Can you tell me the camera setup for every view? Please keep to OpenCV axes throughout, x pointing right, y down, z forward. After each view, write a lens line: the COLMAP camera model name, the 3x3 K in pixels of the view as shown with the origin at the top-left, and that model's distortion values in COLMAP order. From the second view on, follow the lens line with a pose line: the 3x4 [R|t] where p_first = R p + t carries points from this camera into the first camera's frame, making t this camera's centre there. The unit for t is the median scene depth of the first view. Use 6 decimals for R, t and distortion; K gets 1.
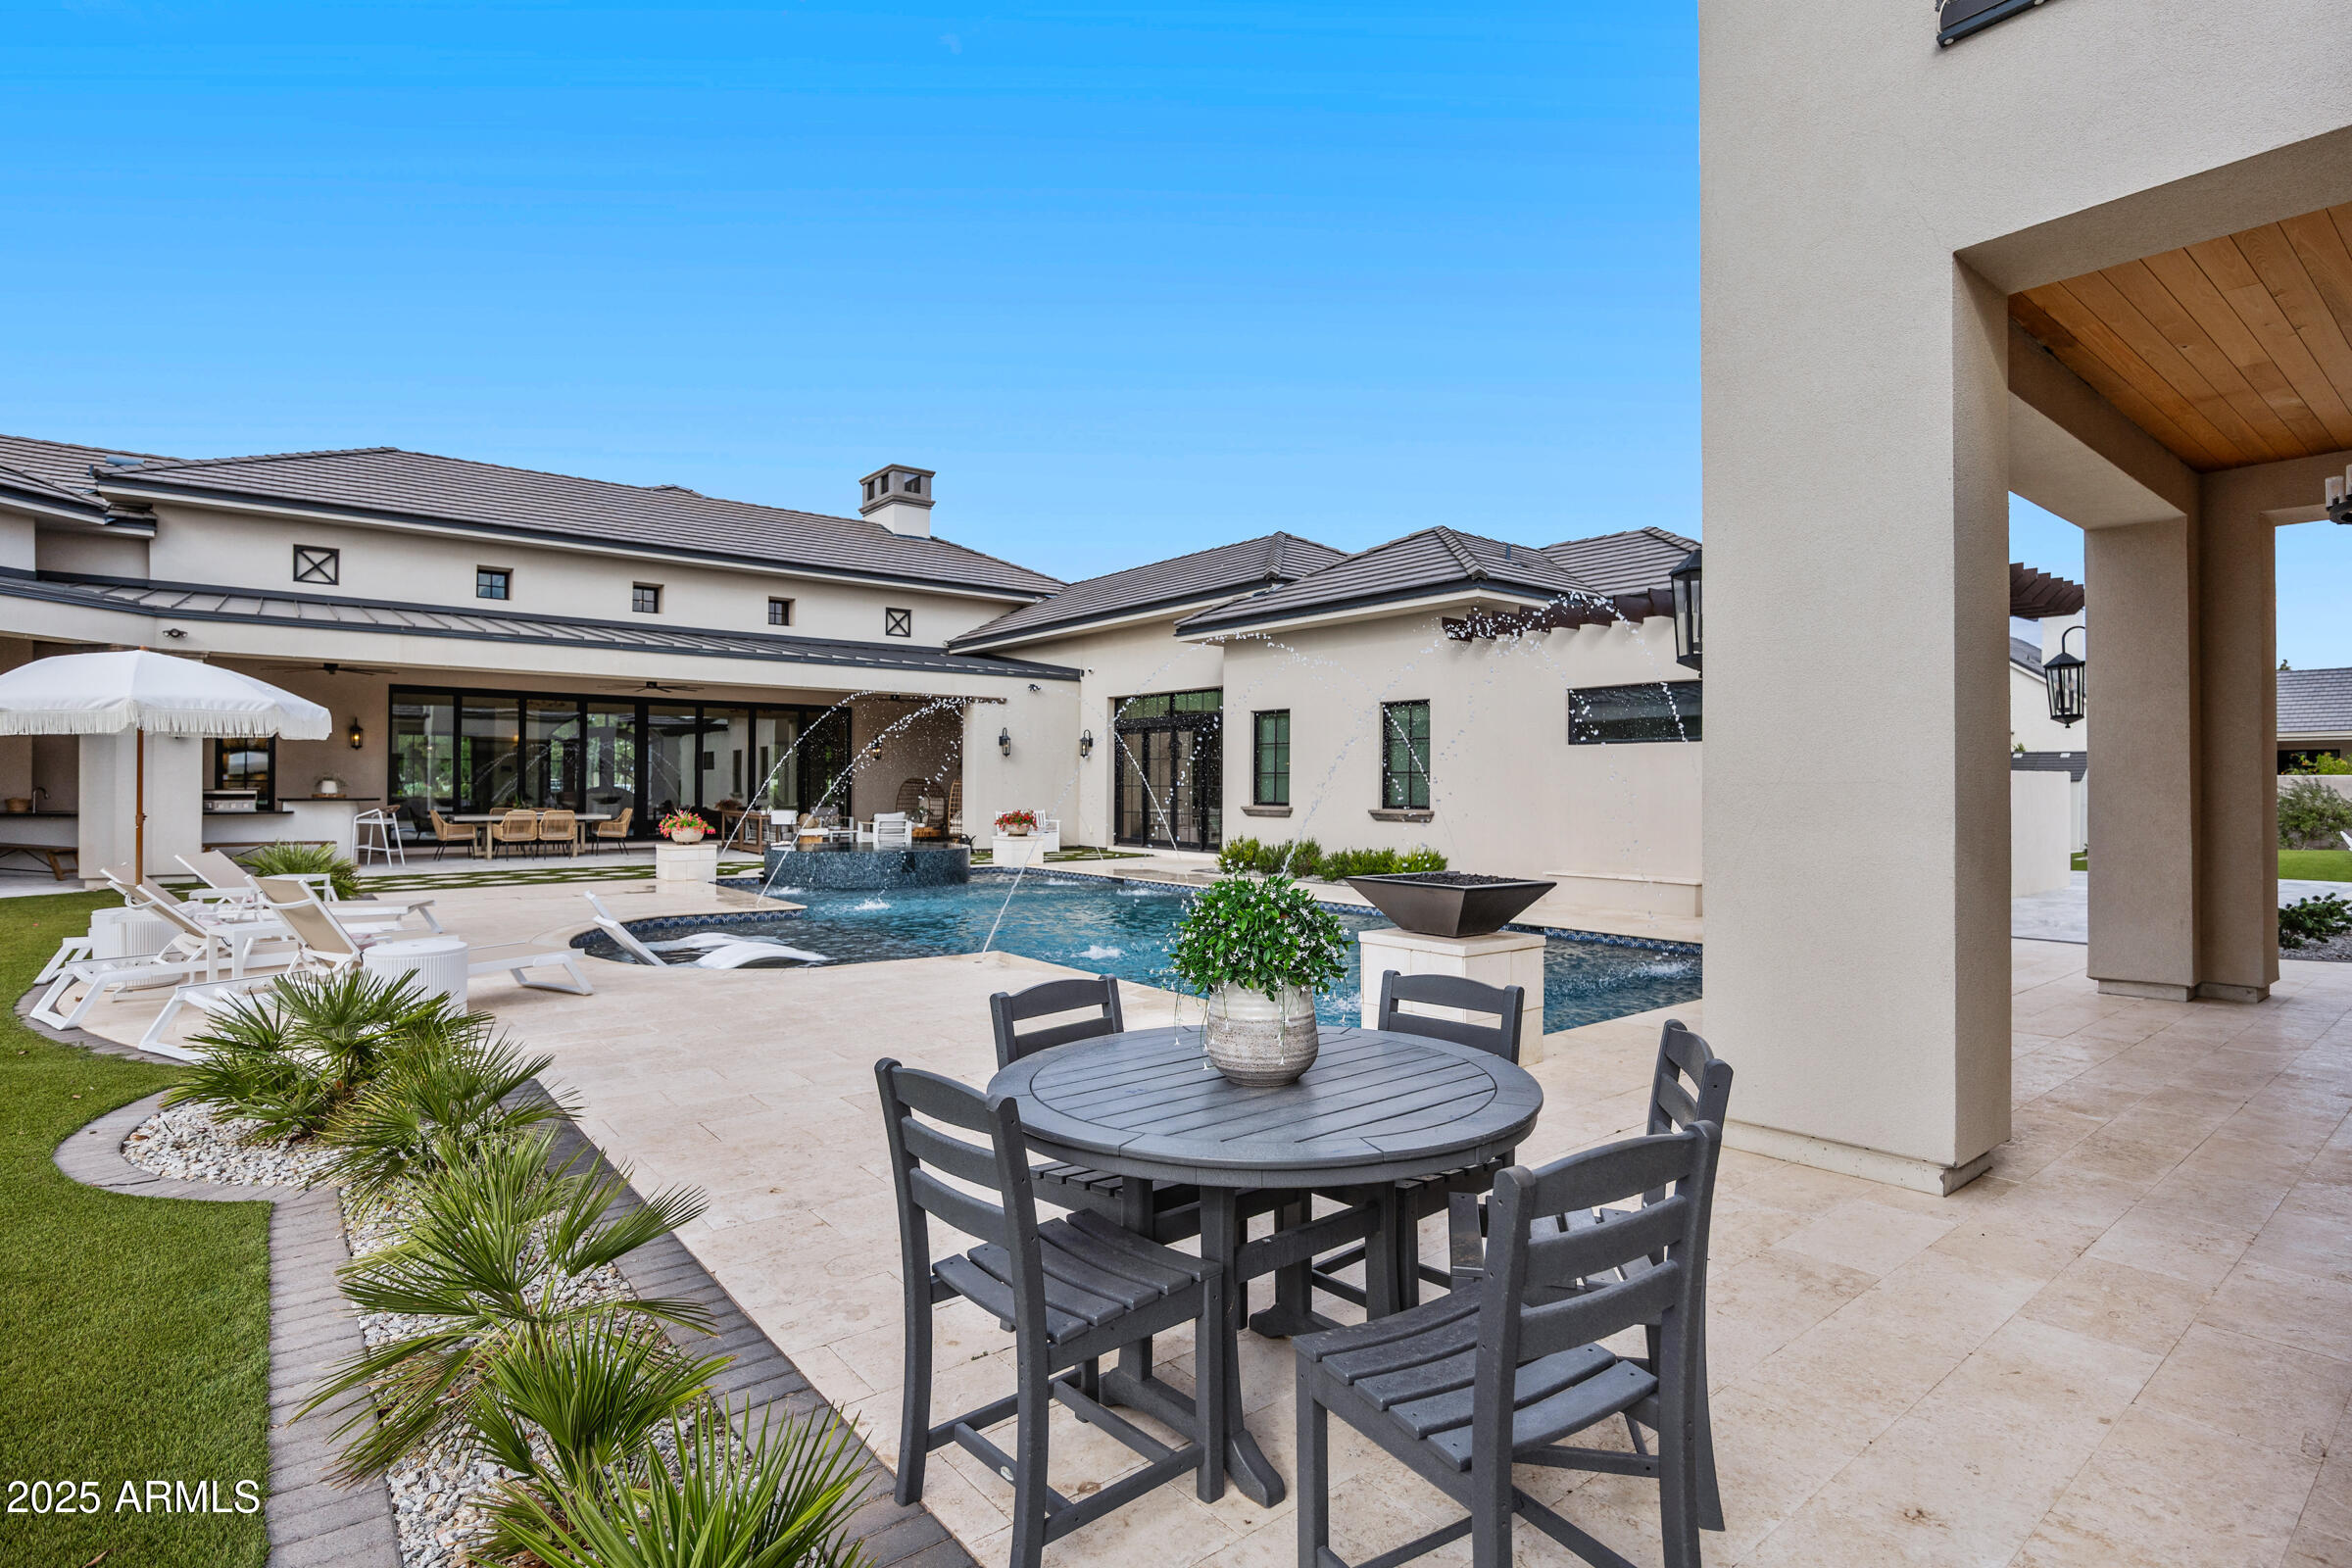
lens RADIAL K [[1181.5, 0, 1189.6], [0, 1181.5, 780.5], [0, 0, 1]] dist [-0.002196, -0.000297]
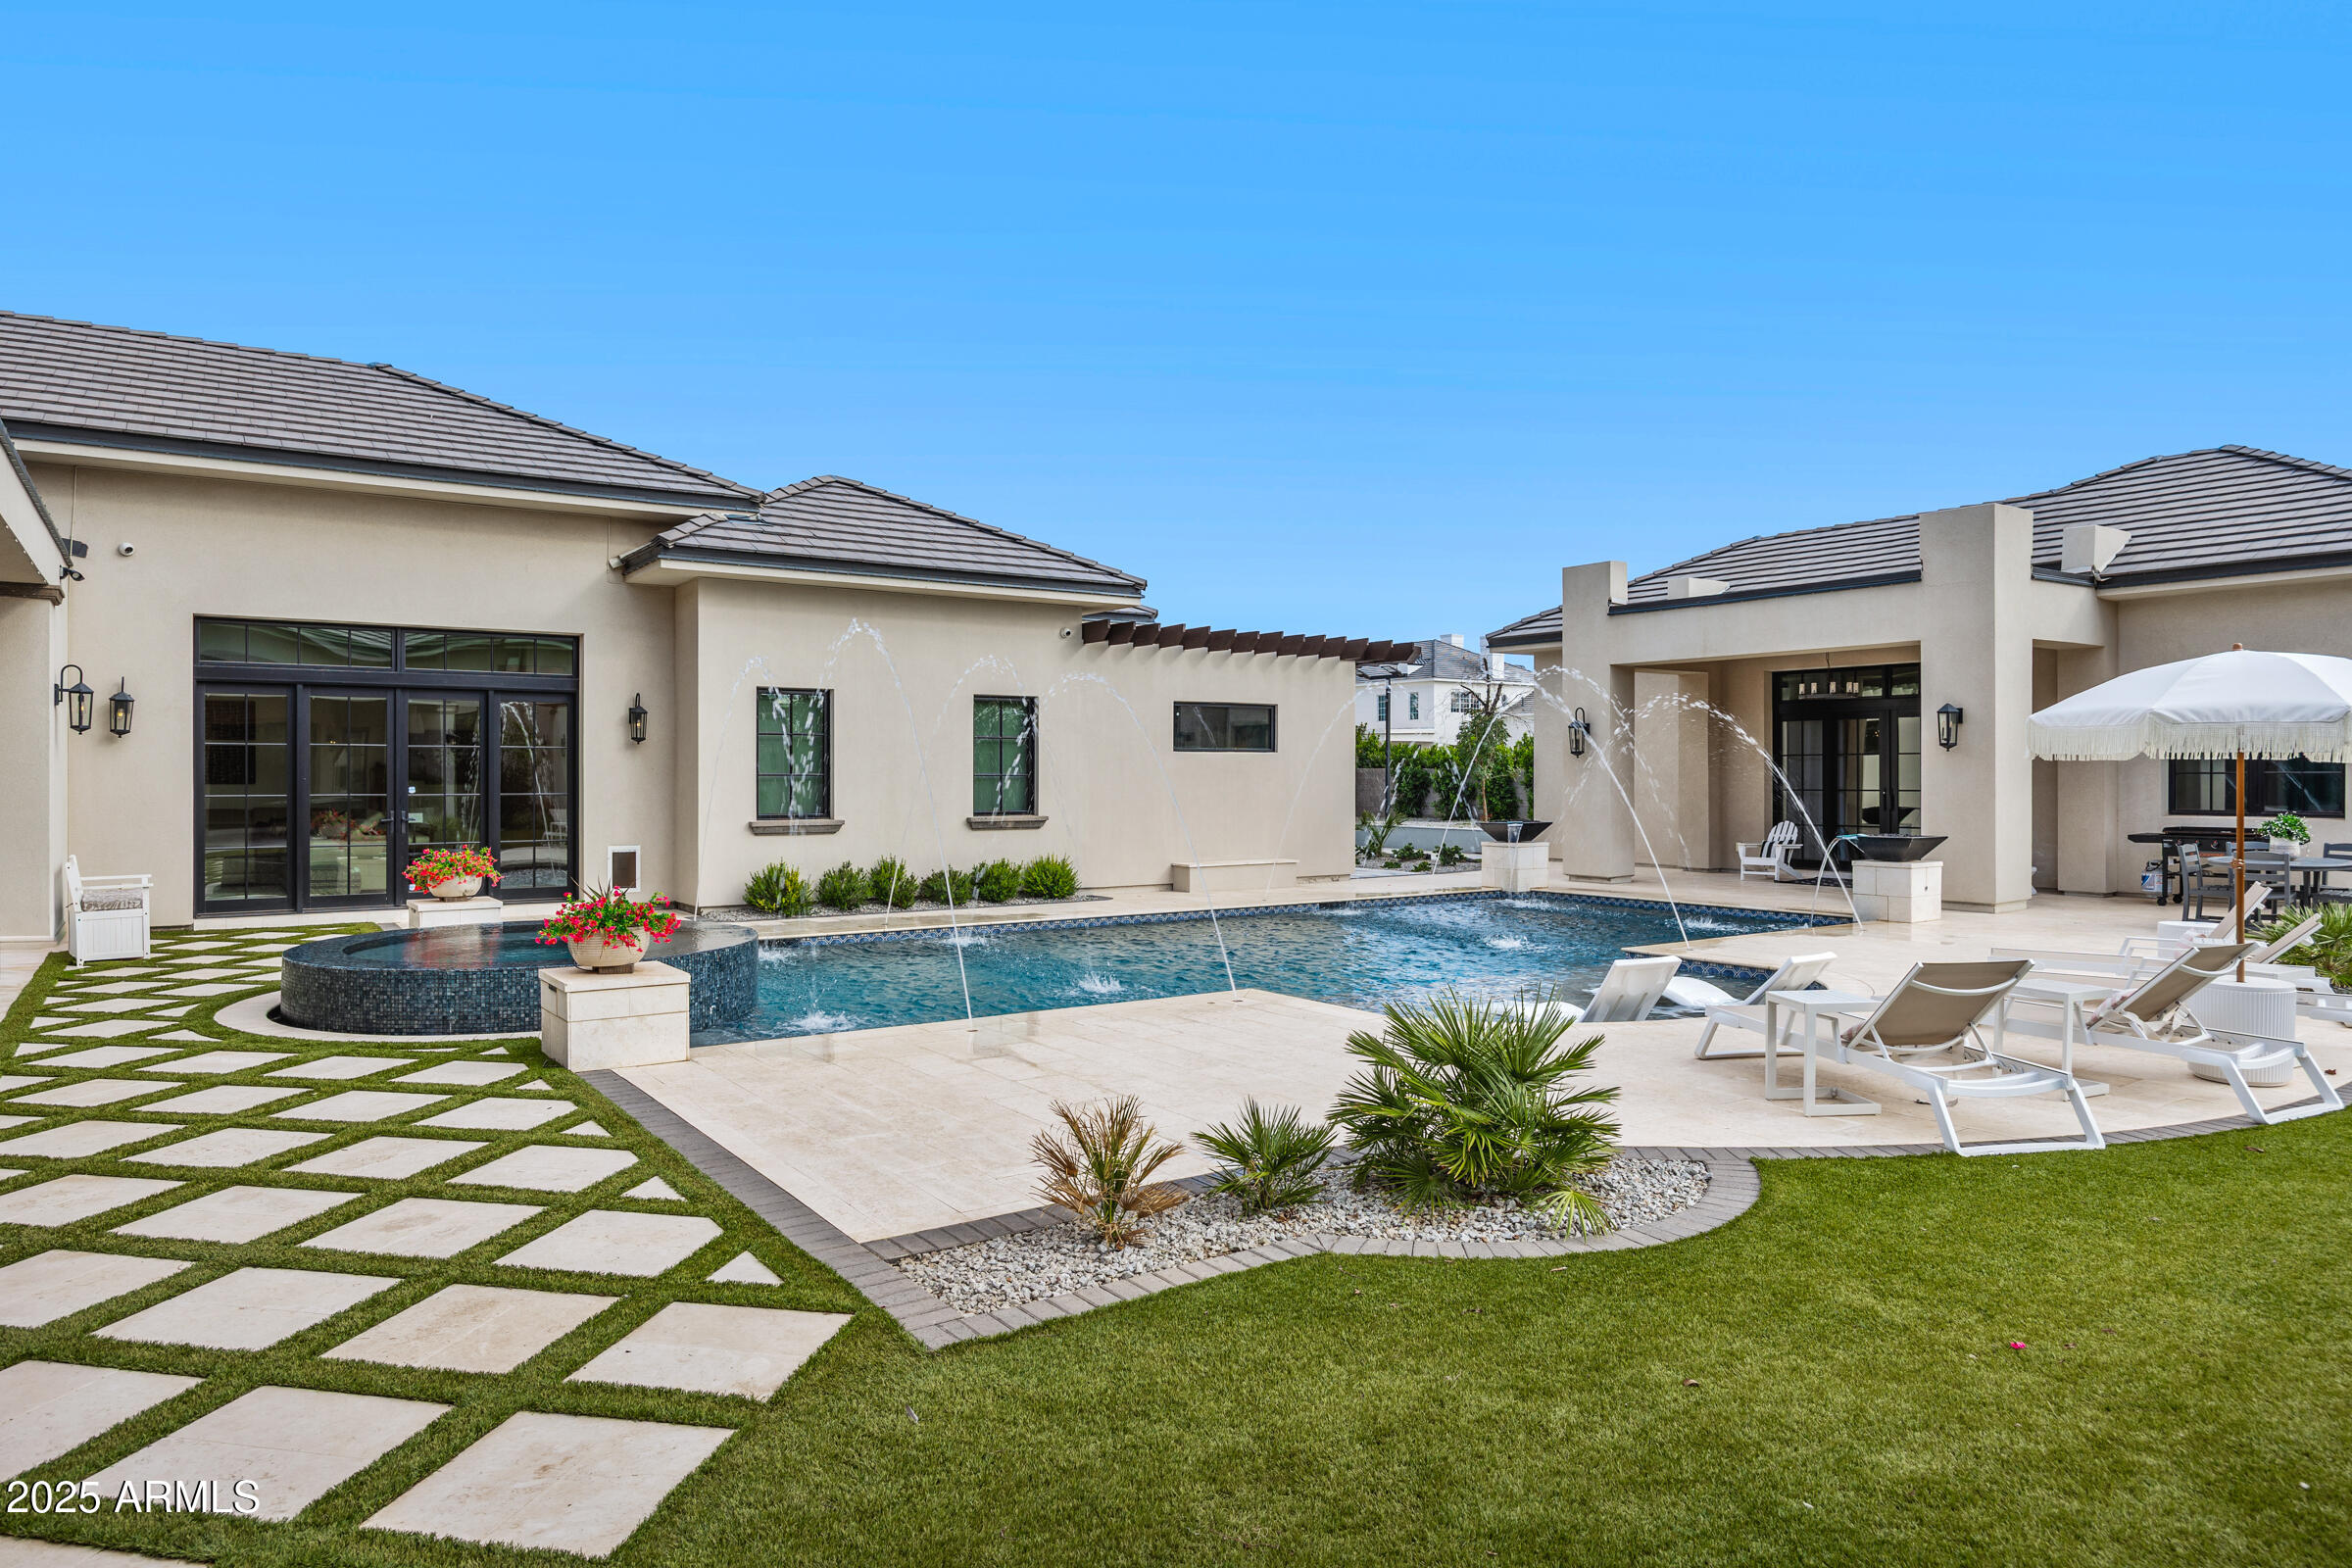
lens RADIAL K [[1488.2, 0, 1177.5], [0, 1488.2, 774.5], [0, 0, 1]] dist [-0.002828, -0.000619]
pose [[0.064067, -0.011533, 0.997879, -0.681636], [-0.006836, 0.999905, 0.011996, -0.015751], [-0.997922, -0.007590, 0.063982, 0.573668]]
